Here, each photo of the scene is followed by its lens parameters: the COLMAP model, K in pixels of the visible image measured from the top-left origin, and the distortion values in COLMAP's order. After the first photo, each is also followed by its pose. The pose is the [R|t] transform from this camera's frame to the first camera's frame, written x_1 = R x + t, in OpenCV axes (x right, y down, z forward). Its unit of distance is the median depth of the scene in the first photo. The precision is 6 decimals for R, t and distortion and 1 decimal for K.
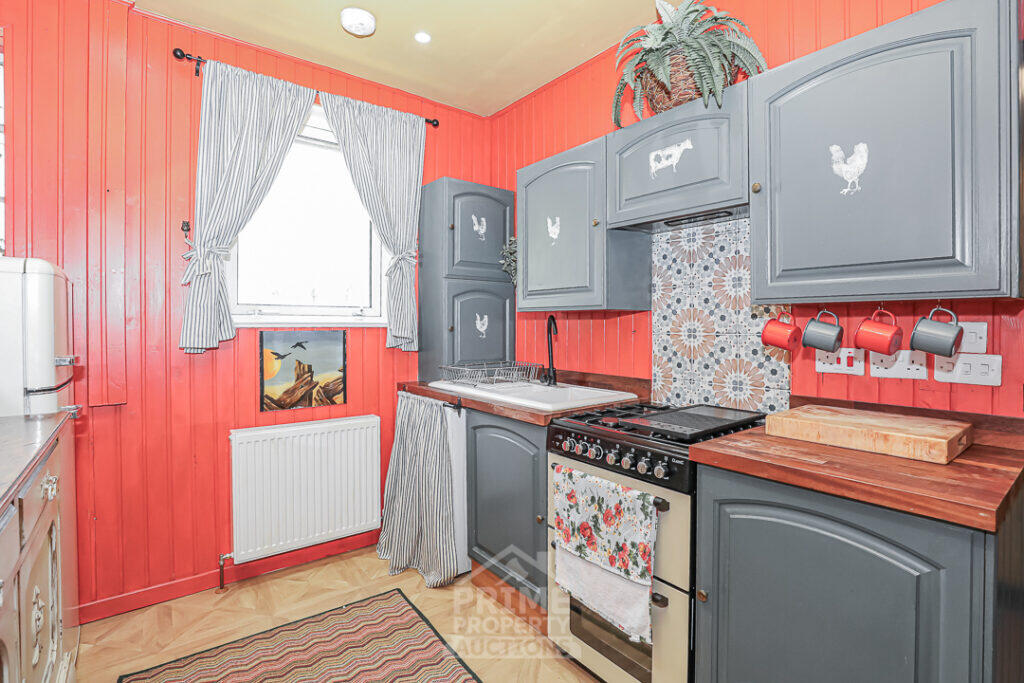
lens RADIAL K [[503.2, 0, 514.6], [0, 503.2, 323.8], [0, 0, 1]] dist [-0.002114, -0.000073]
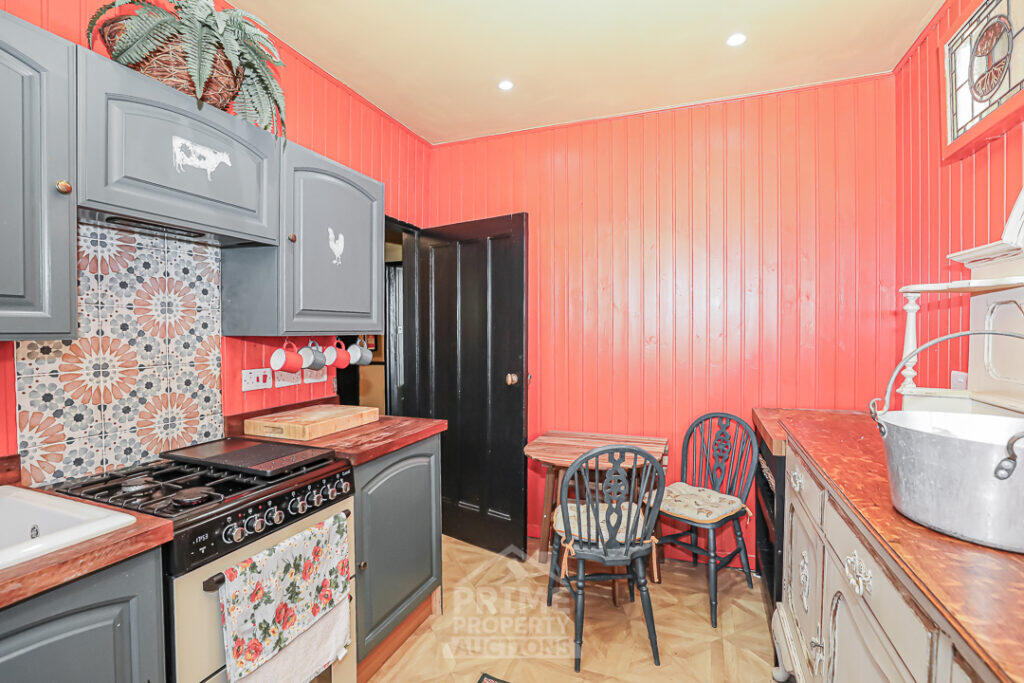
lens RADIAL K [[485.2, 0, 513.5], [0, 485.2, 335.6], [0, 0, 1]] dist [-0.000368, -0.000072]
pose [[-0.516461, -0.007996, 0.856273, -0.600751], [0.004665, 0.999915, 0.012151, -0.039590], [-0.856298, 0.010270, -0.516380, 0.894892]]
